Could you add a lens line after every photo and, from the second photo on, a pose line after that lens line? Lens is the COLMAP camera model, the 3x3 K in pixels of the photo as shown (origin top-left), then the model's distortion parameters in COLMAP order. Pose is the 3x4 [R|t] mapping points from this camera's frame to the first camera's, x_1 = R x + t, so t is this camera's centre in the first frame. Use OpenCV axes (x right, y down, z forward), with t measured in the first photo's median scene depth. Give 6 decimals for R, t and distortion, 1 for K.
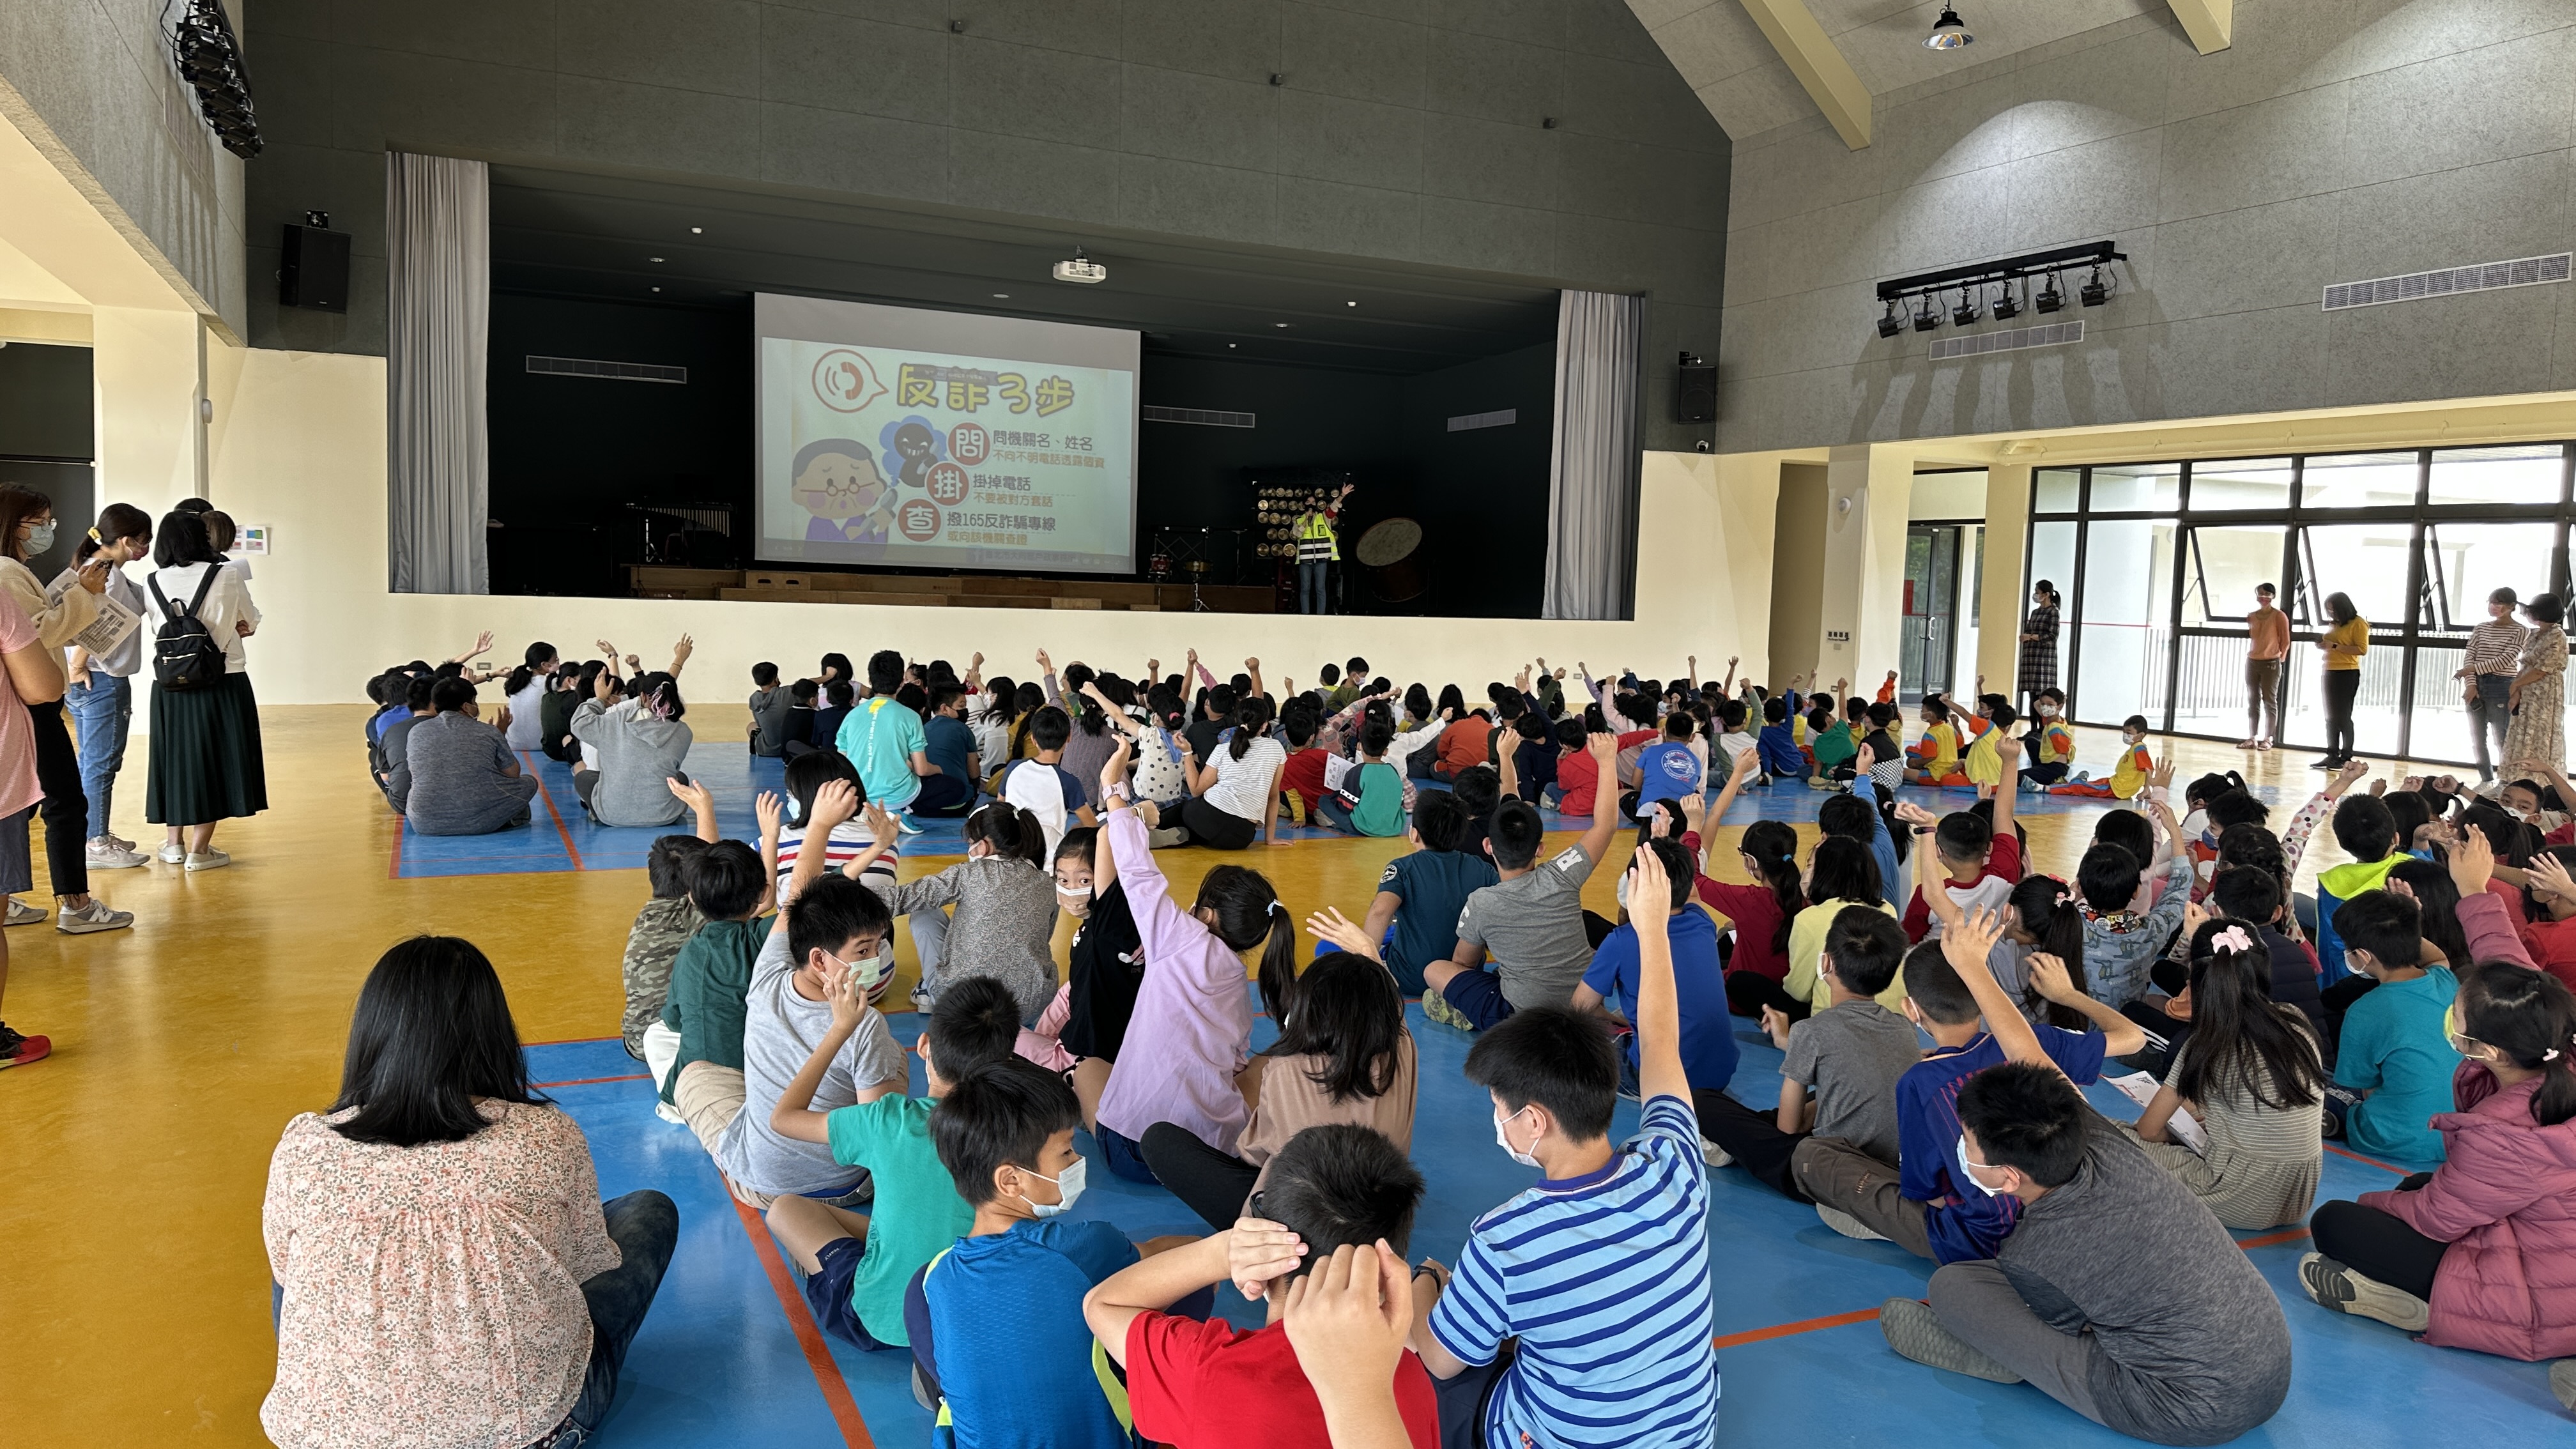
lens RADIAL K [[1808.3, 0, 1288.0], [0, 1808.3, 724.5], [0, 0, 1]] dist [0.112948, -0.000511]
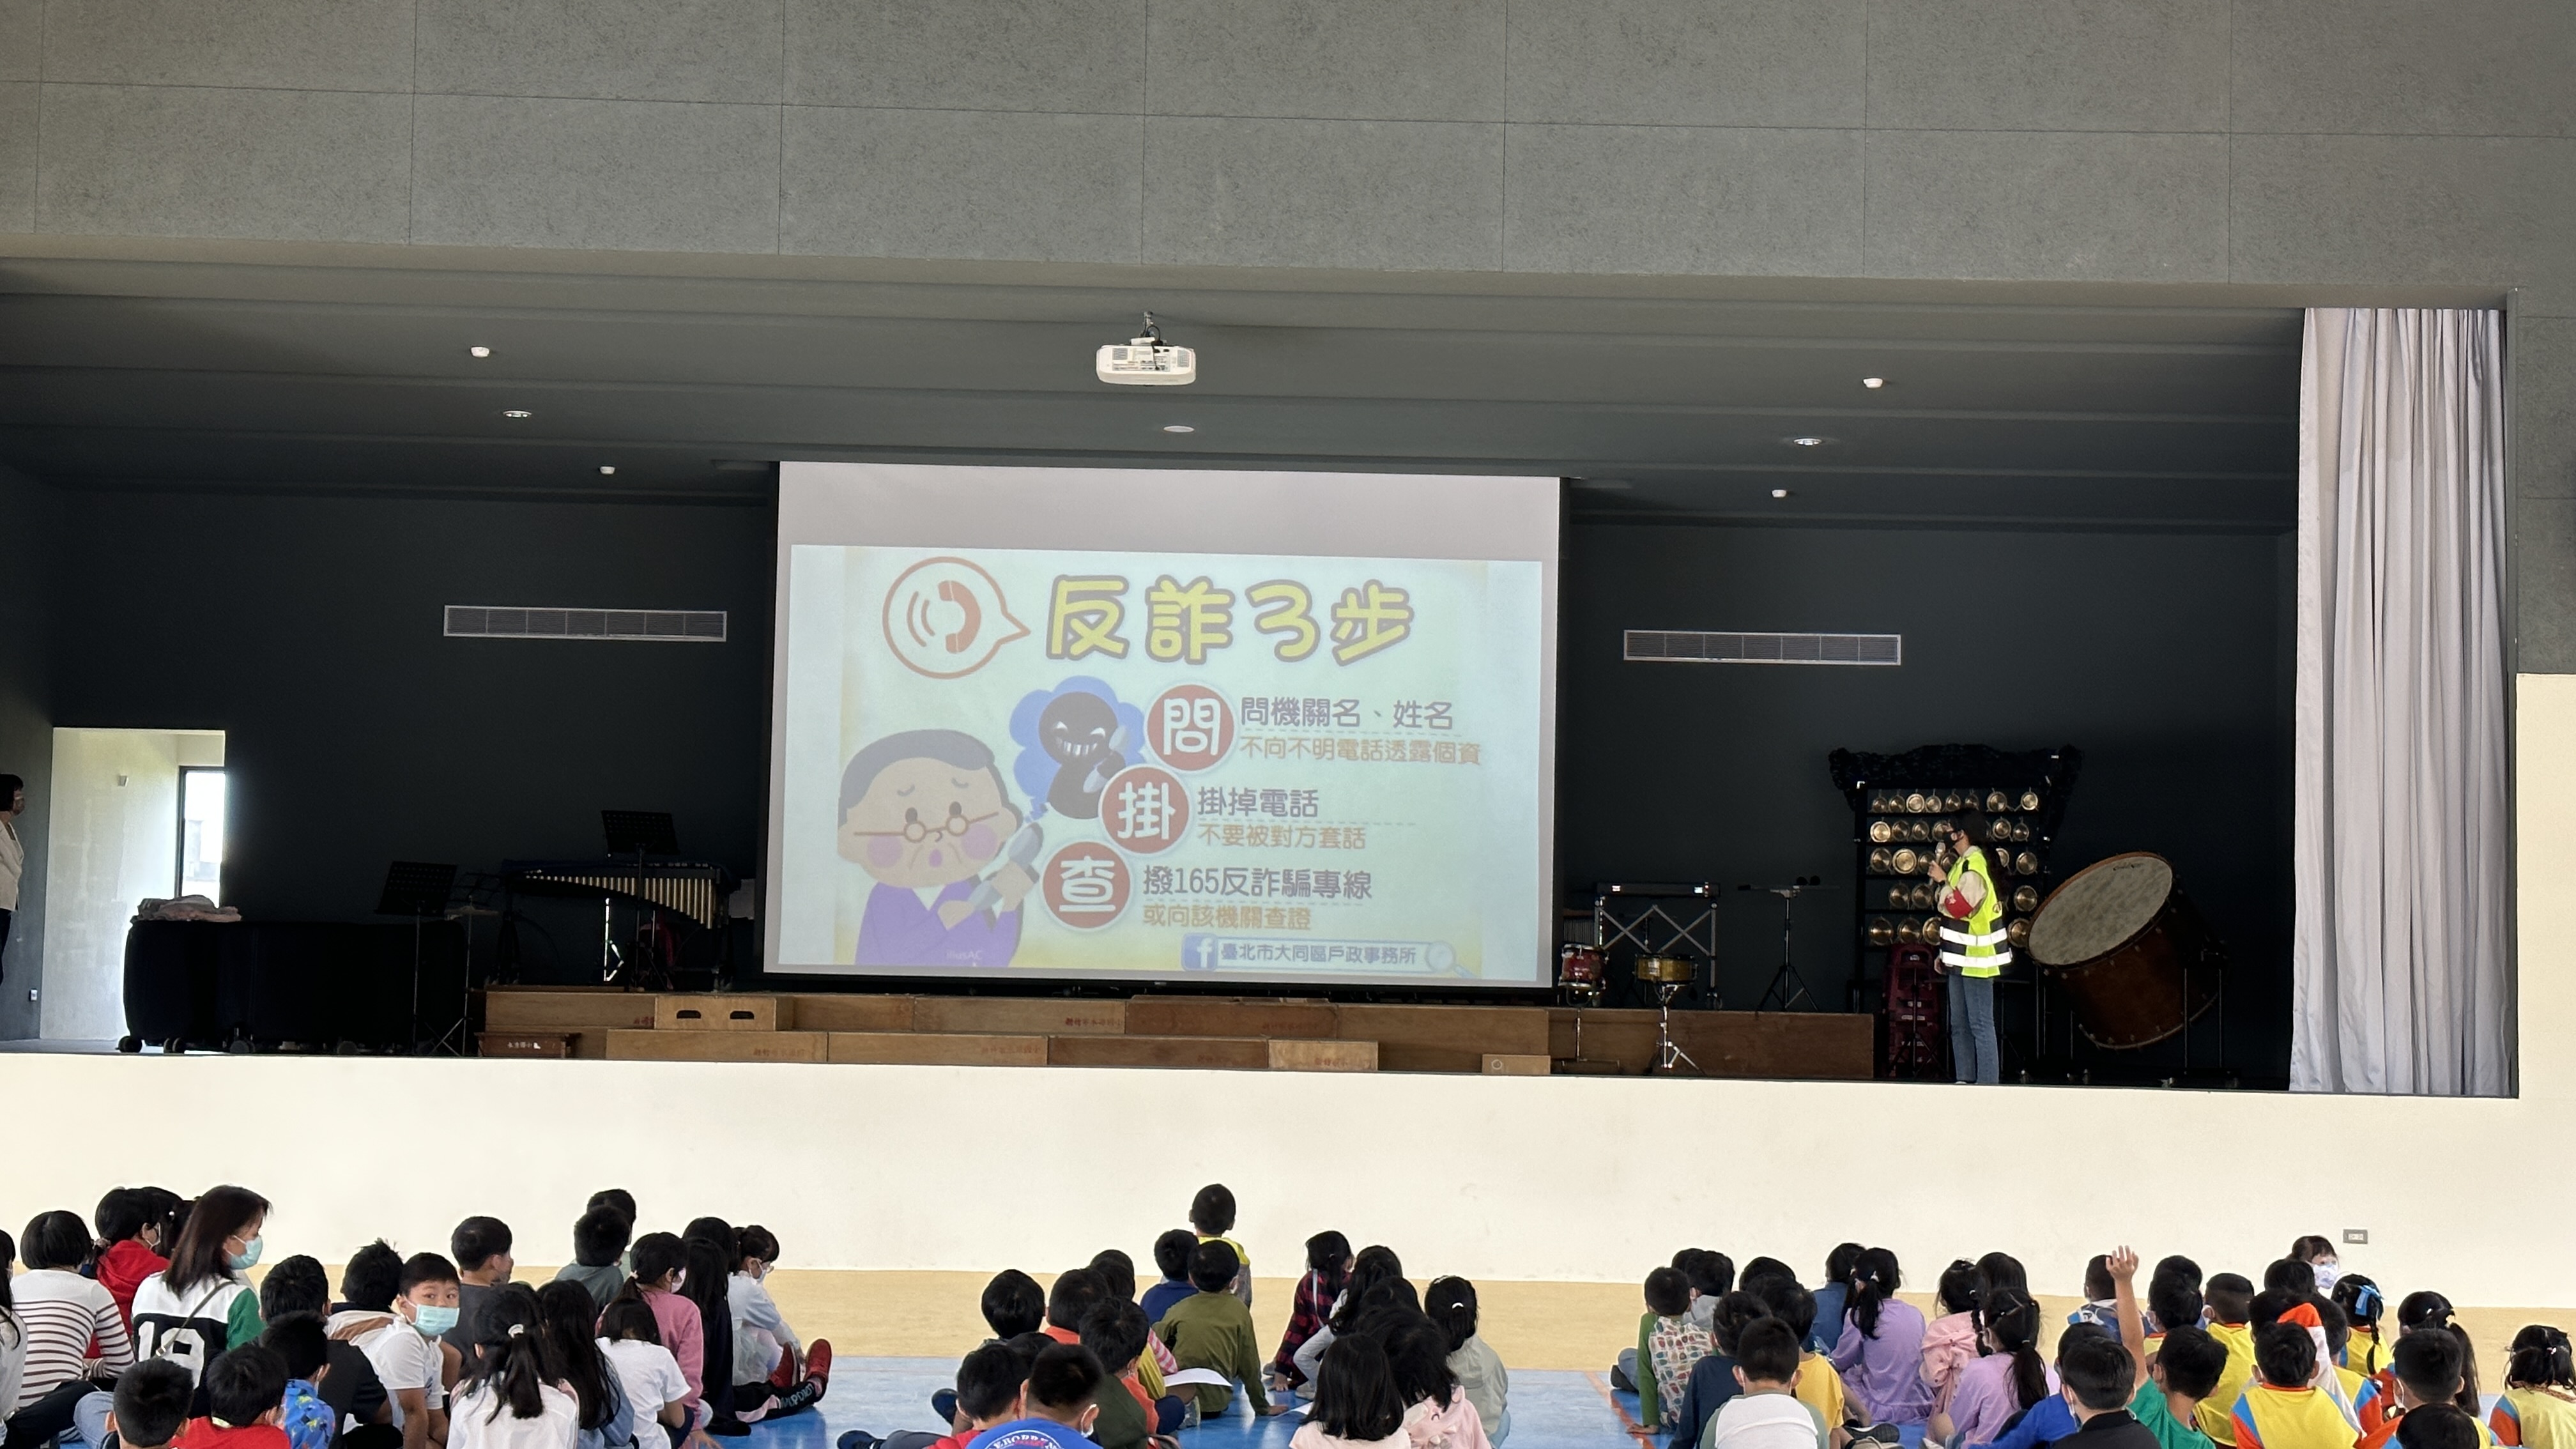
lens RADIAL K [[3505.3, 0, 1340.9], [0, 3505.3, 672.7], [0, 0, 1]] dist [0.151526, 0.013835]
pose [[0.909836, -0.047428, -0.412248, 0.253392], [-0.023196, 0.986081, -0.164639, -0.014199], [0.414319, 0.159358, 0.896072, 0.169103]]
